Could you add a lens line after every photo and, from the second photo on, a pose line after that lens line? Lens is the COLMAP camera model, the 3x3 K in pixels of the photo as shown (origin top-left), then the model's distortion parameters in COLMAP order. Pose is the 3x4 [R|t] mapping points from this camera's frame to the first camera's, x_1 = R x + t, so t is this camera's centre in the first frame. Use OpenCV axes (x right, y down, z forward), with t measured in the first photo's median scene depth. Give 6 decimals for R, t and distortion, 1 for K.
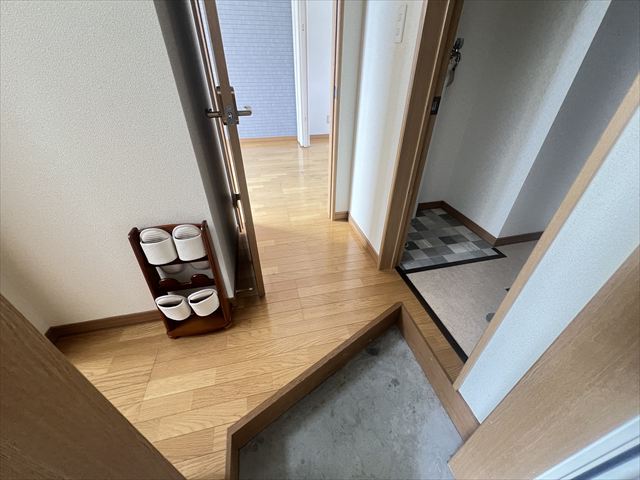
lens RADIAL K [[255.8, 0, 320.0], [0, 255.8, 240.0], [0, 0, 1]] dist [-0.000901, 0.000025]
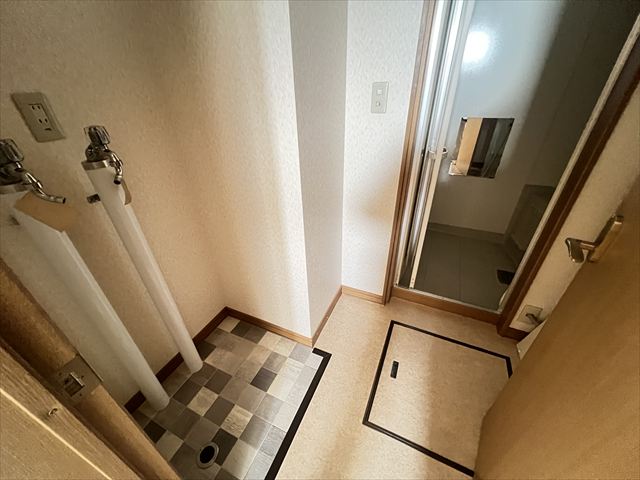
lens RADIAL K [[255.8, 0, 320.0], [0, 255.8, 240.0], [0, 0, 1]] dist [-0.000901, 0.000025]
pose [[0.614039, -0.429051, 0.662474, 0.296998], [0.473061, 0.871939, 0.126238, -0.340448], [-0.631799, 0.235876, 0.738371, 0.307639]]
